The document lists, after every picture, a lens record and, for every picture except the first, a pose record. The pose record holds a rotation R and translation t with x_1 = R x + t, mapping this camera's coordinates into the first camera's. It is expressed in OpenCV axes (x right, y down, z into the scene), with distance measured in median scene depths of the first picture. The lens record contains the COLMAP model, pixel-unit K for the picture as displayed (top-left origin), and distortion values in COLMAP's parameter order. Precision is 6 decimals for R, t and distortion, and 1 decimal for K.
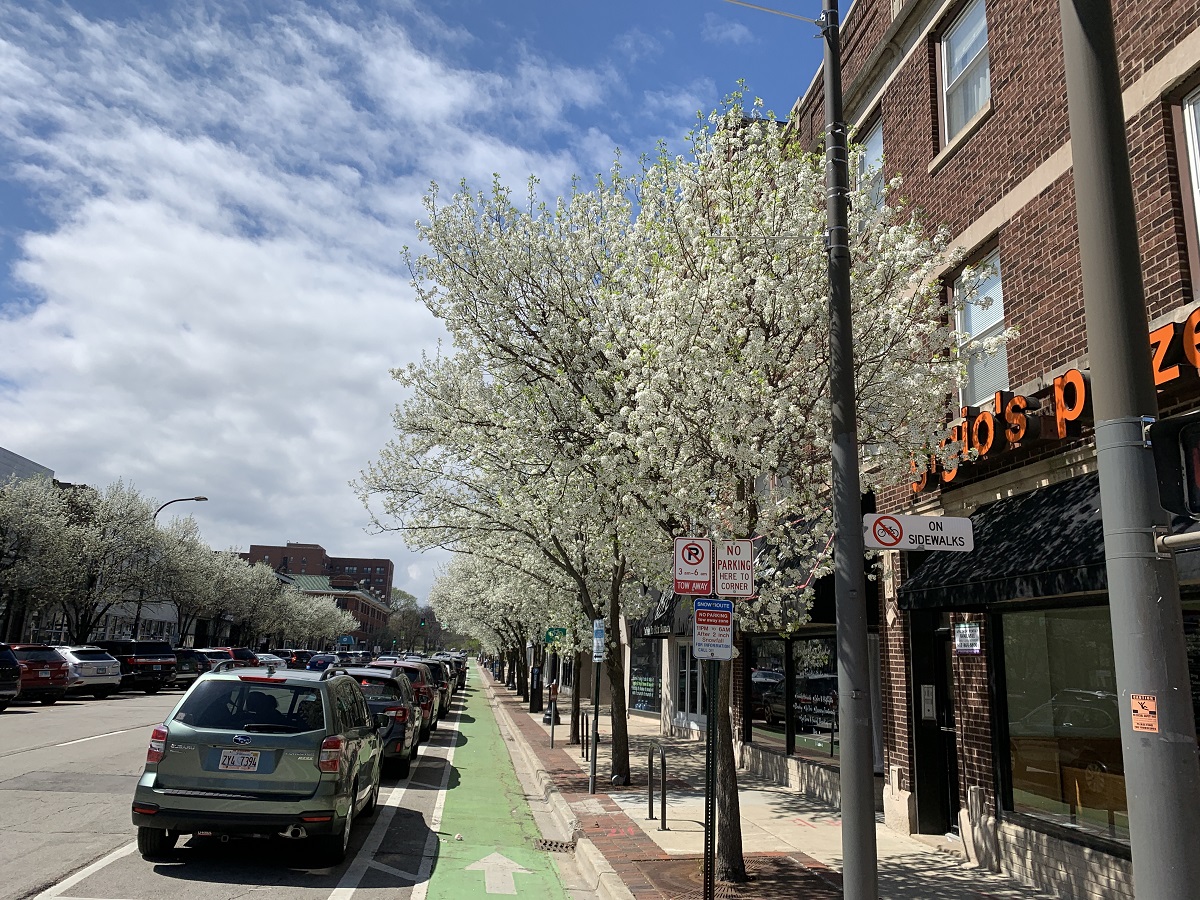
lens RADIAL K [[923.1, 0, 607.0], [0, 923.1, 448.1], [0, 0, 1]] dist [0.033863, 0.001737]
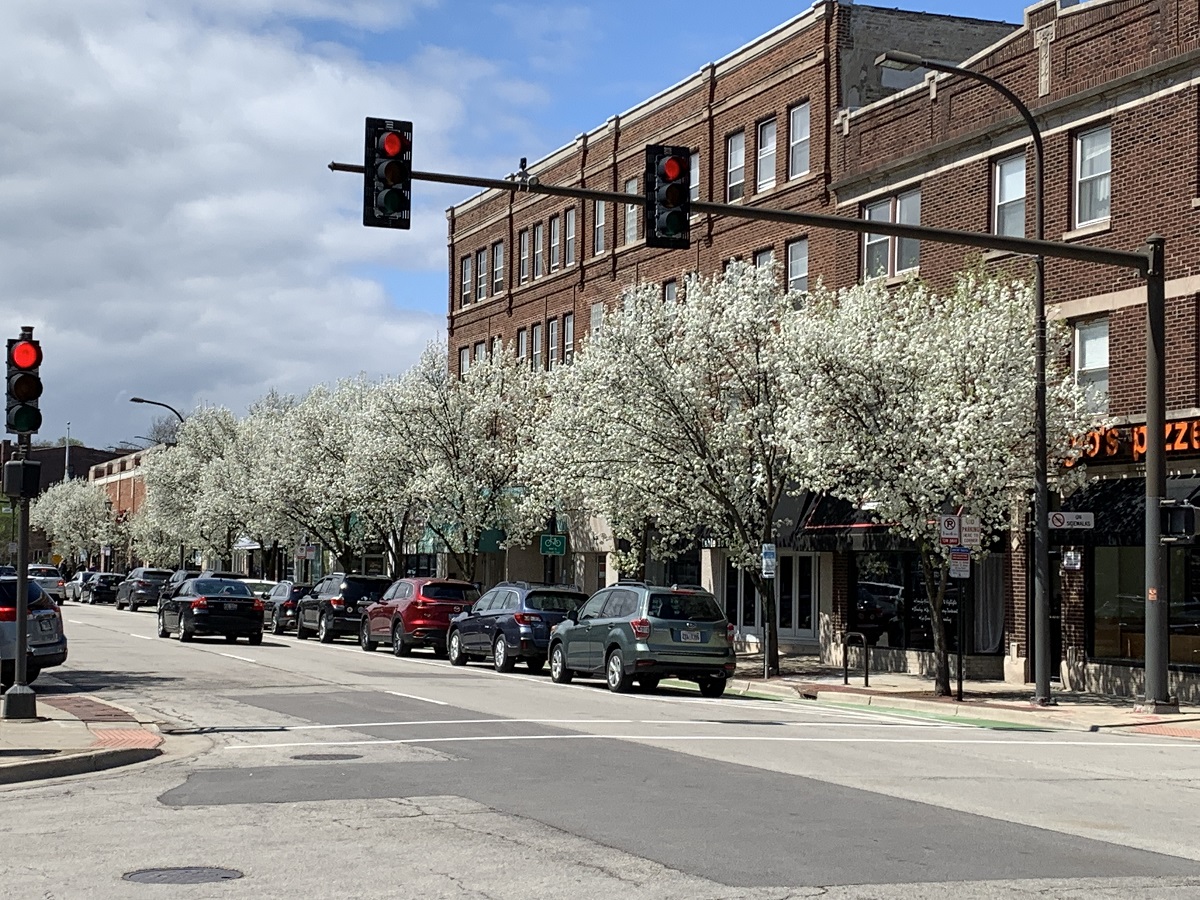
lens RADIAL K [[2175.2, 0, 597.6], [0, 2175.2, 450.0], [0, 0, 1]] dist [0.212380, 0.000000]
pose [[0.976057, -0.007437, 0.217389, -1.364848], [-0.031021, 0.984440, 0.172959, -0.678259], [-0.215292, -0.175562, 0.960639, -2.693299]]
